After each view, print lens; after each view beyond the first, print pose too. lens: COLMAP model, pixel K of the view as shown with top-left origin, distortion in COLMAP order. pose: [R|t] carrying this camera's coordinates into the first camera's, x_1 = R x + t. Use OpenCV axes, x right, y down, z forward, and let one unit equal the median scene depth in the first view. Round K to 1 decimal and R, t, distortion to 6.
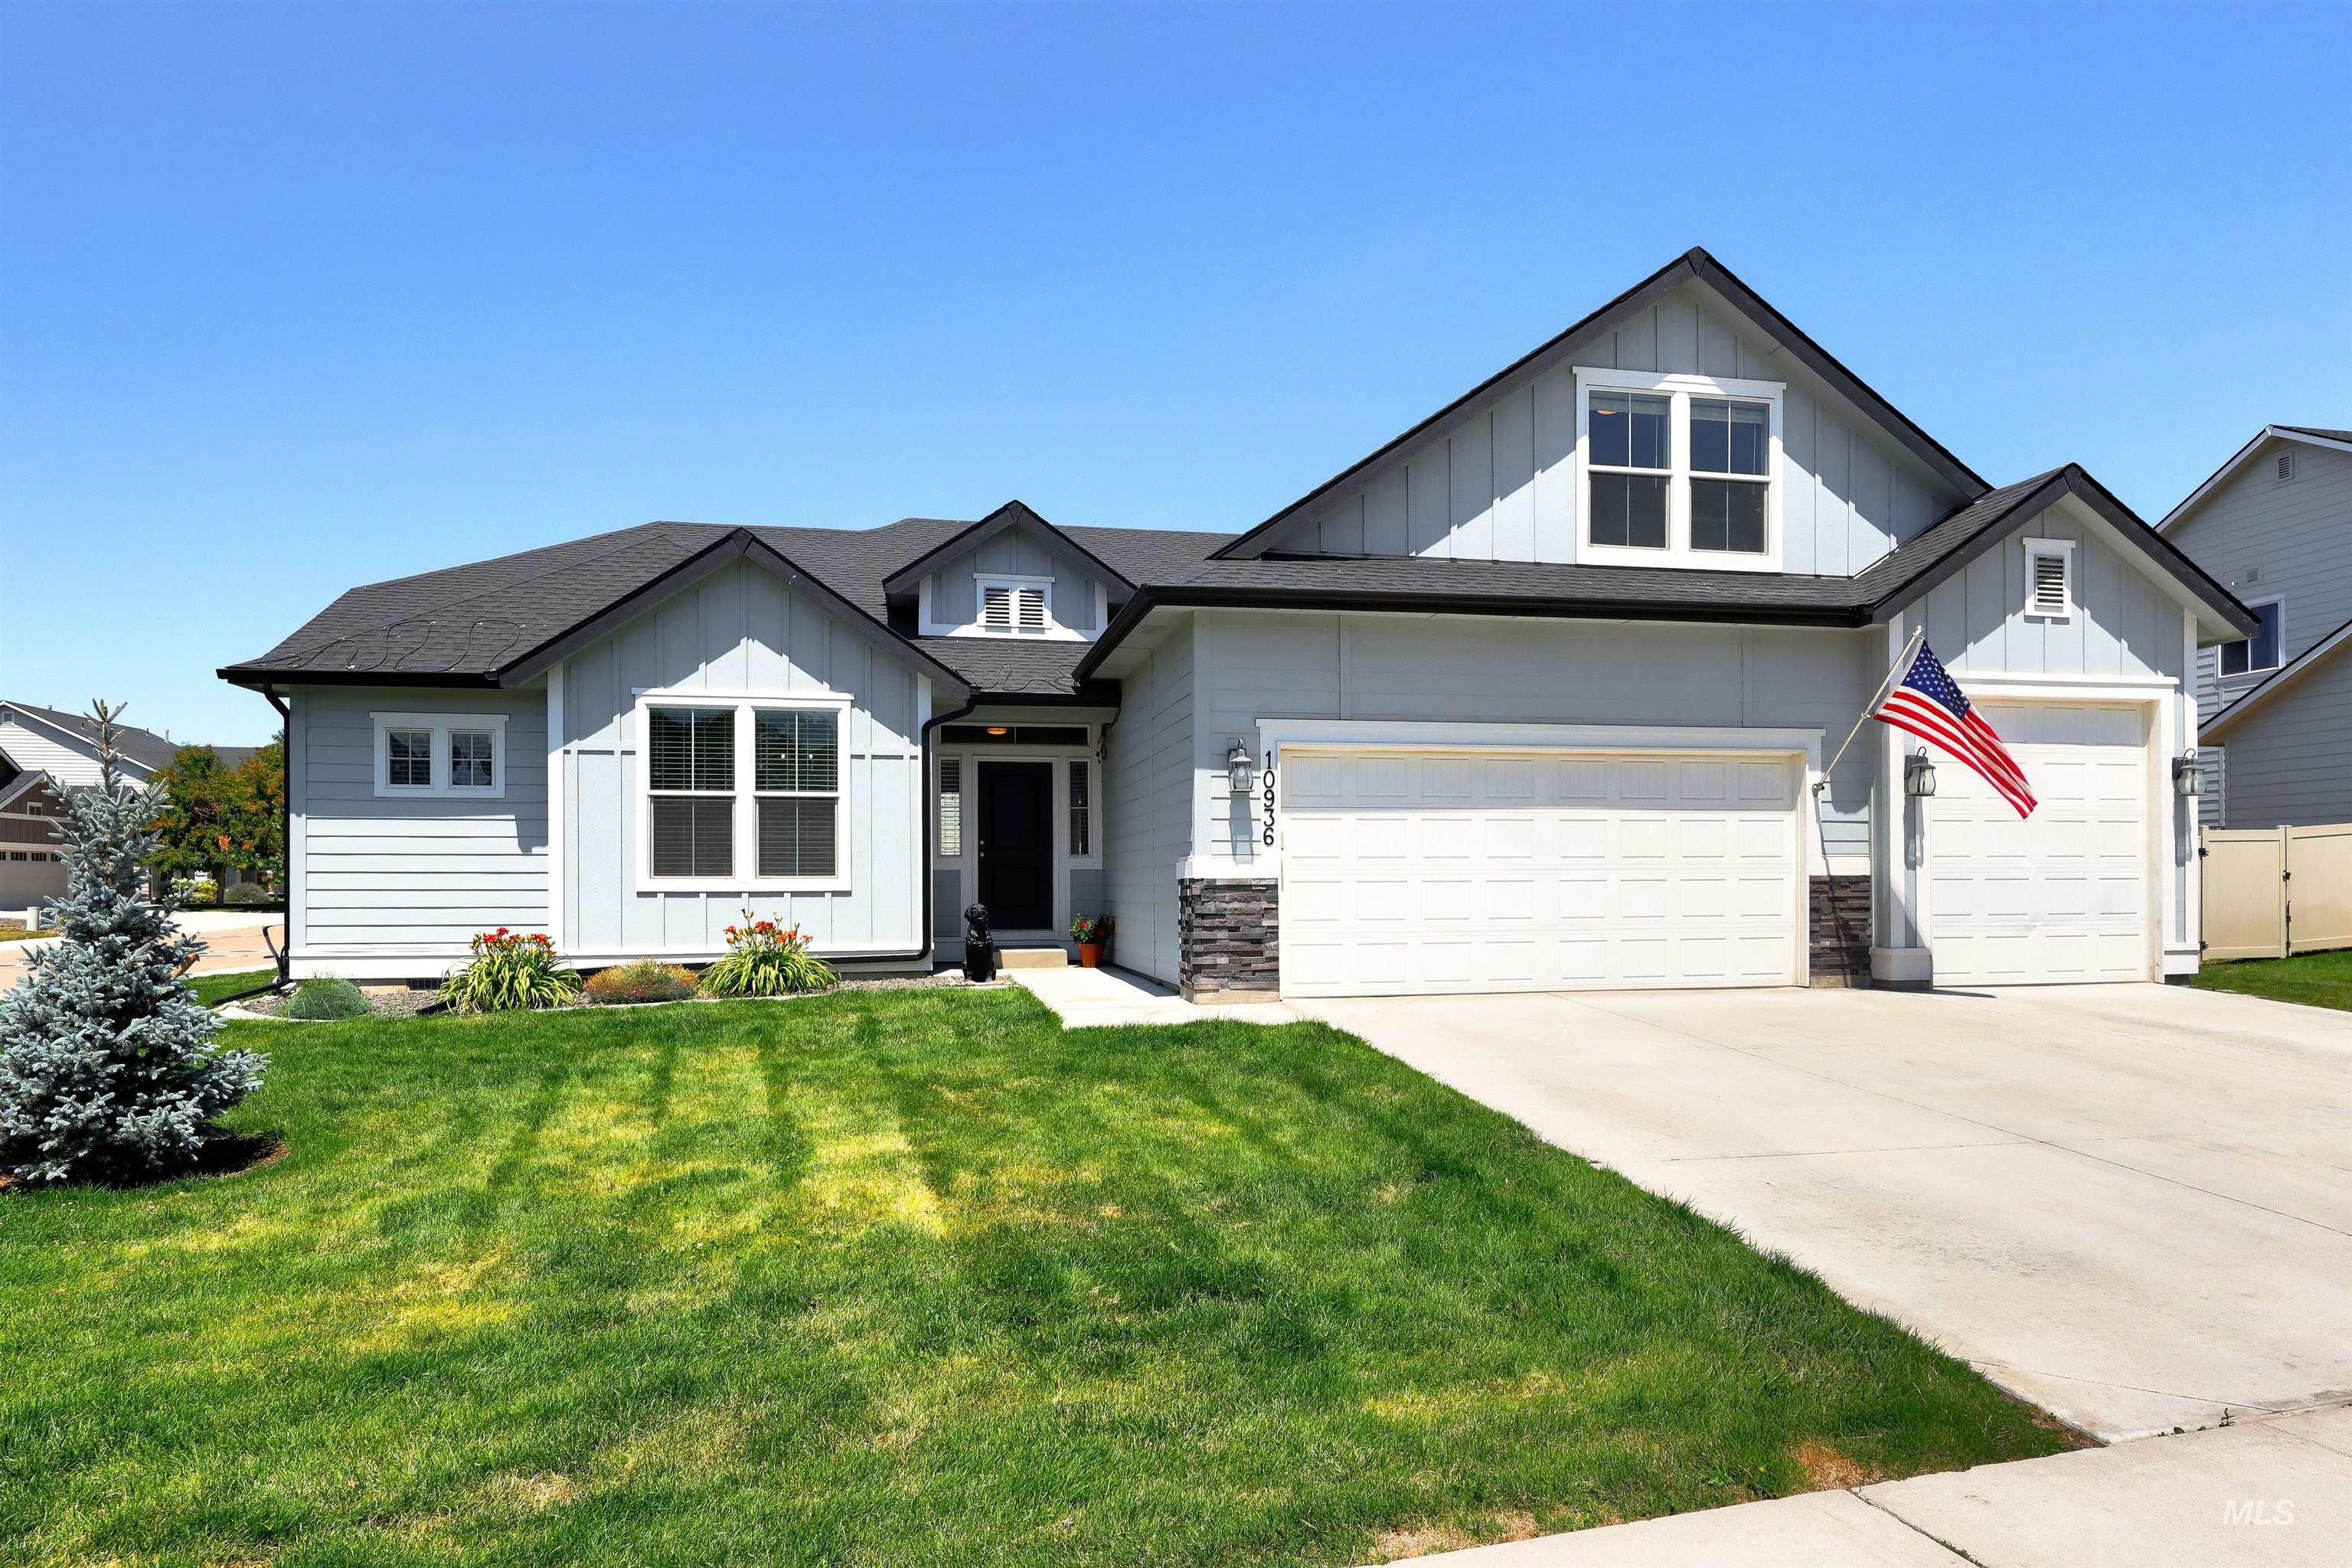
lens RADIAL K [[1264.8, 0, 1182.1], [0, 1264.8, 760.9], [0, 0, 1]] dist [0.000827, -0.000108]
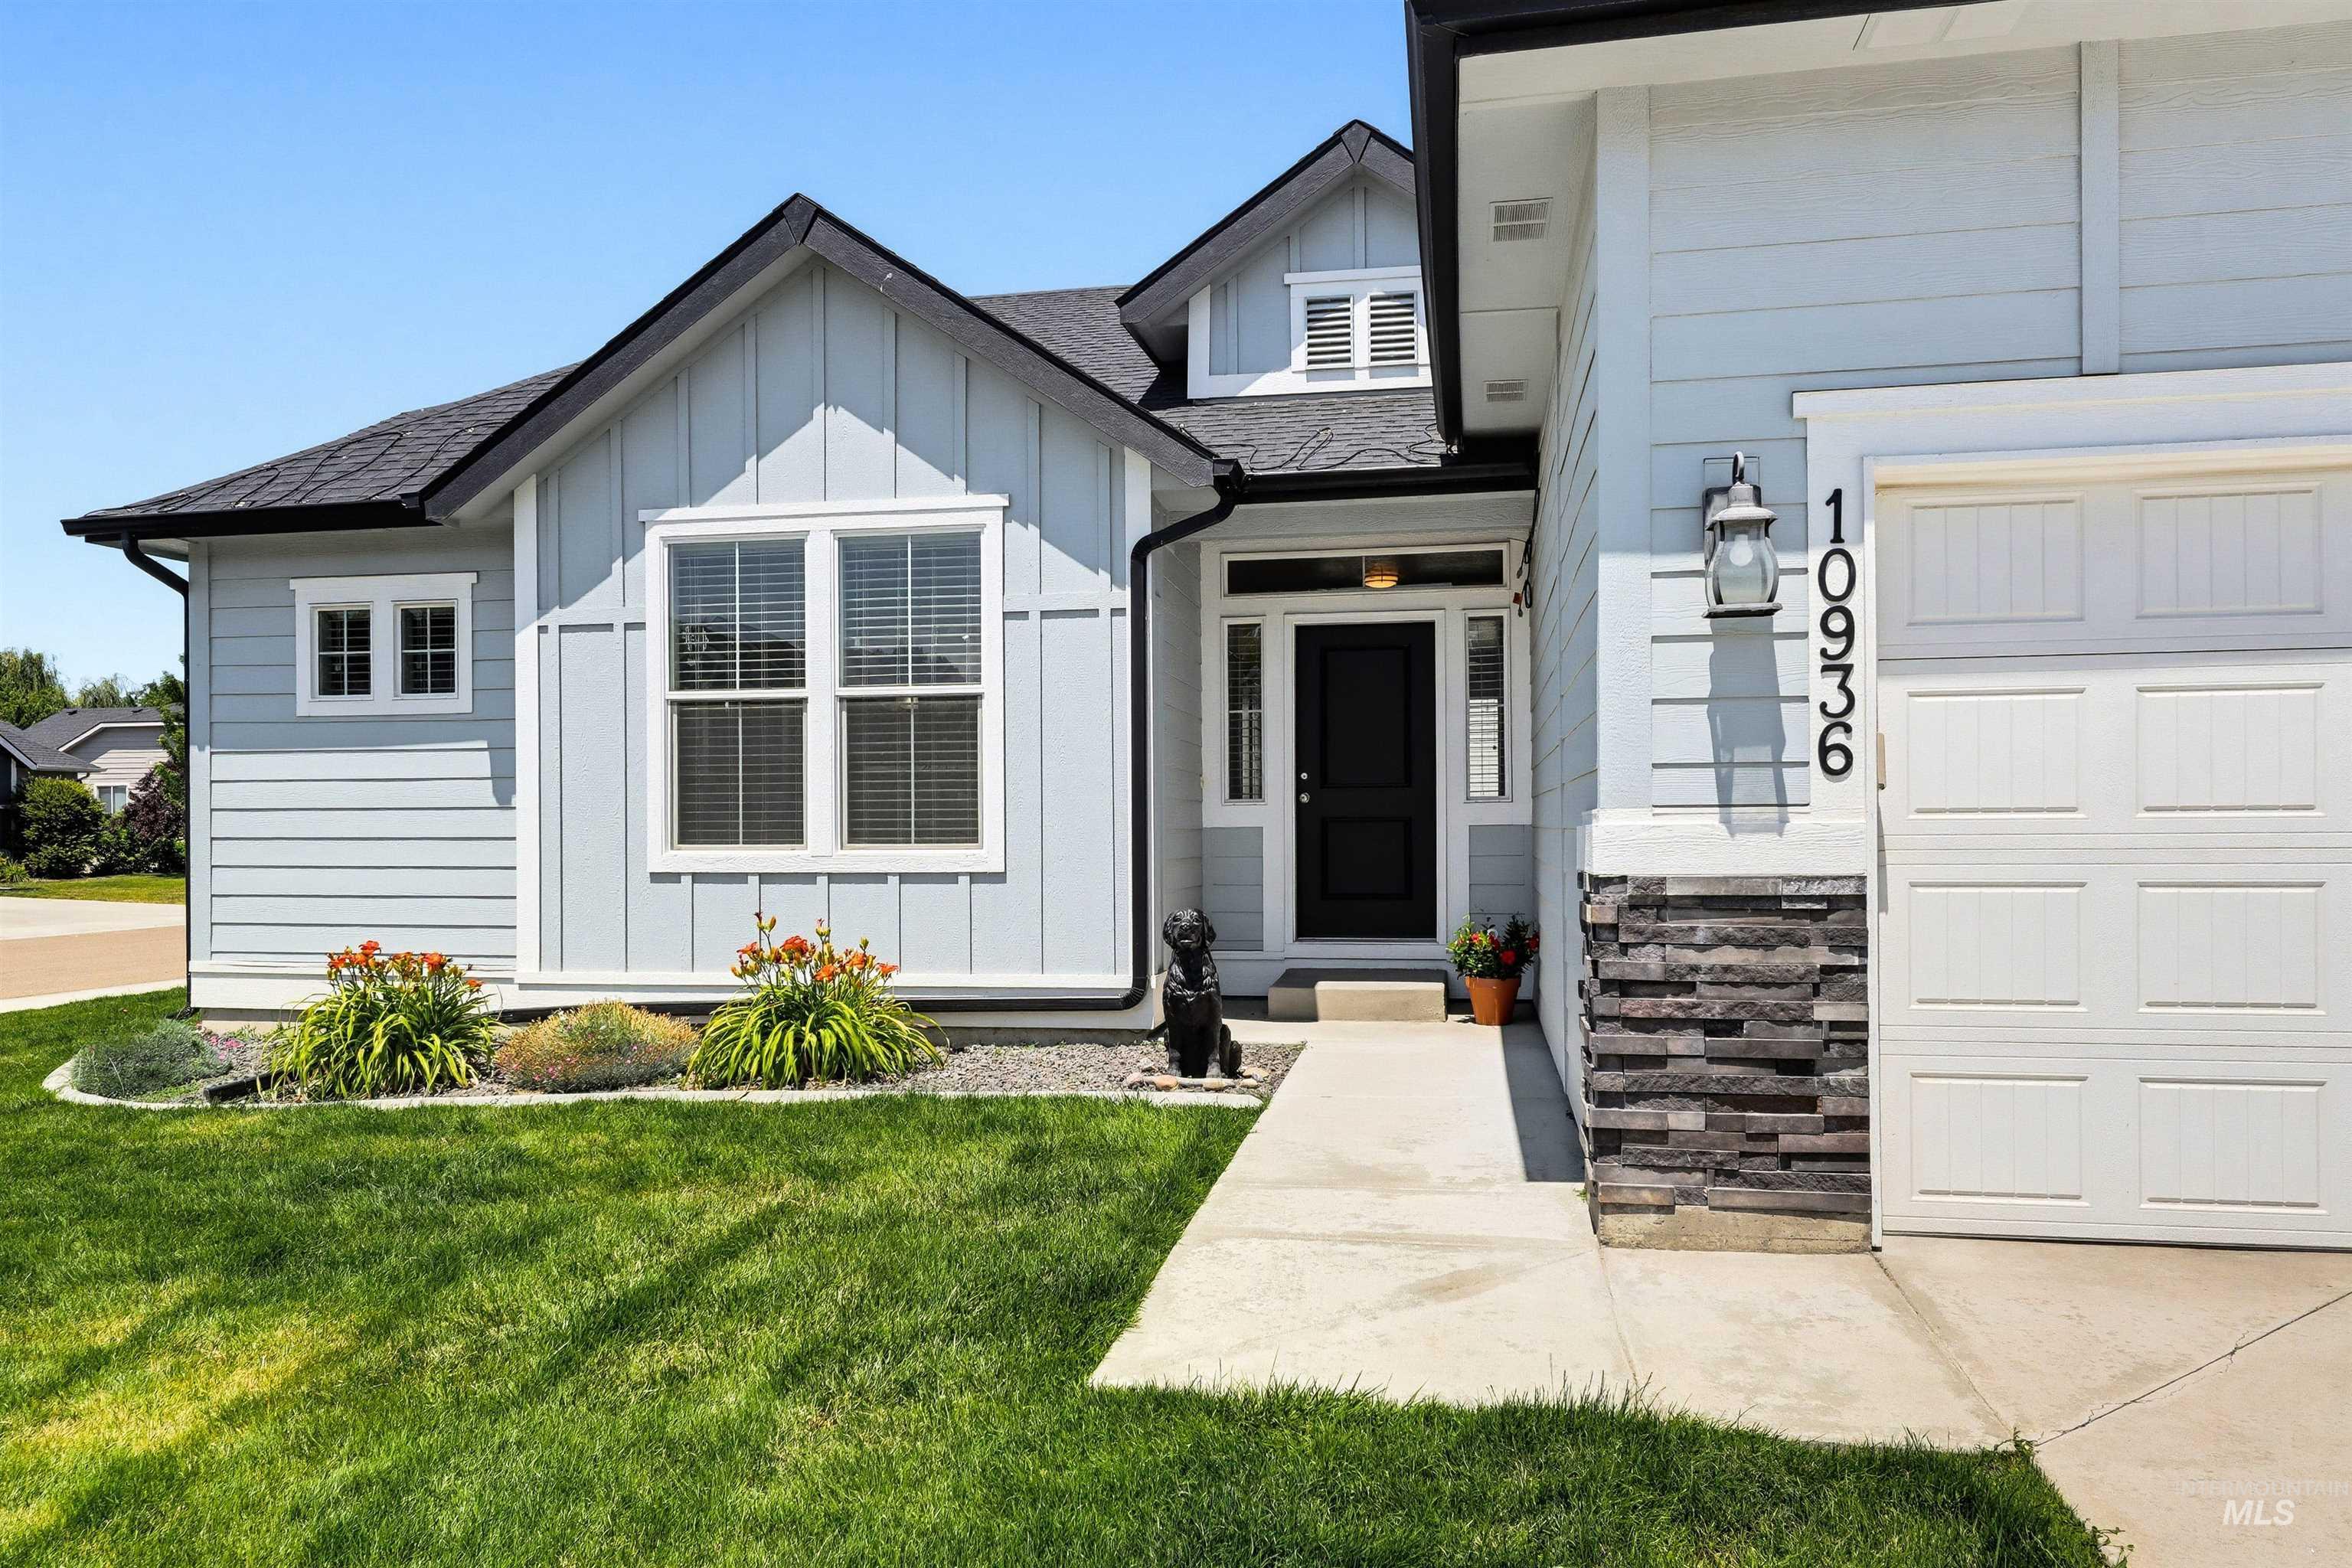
lens RADIAL K [[1618.2, 0, 1178.9], [0, 1618.2, 801.7], [0, 0, 1]] dist [-0.001912, 0.001633]
pose [[0.934553, -0.008377, -0.355725, 0.043922], [0.037354, 0.996509, 0.074667, 0.026862], [0.353857, -0.083068, 0.931603, 0.411642]]
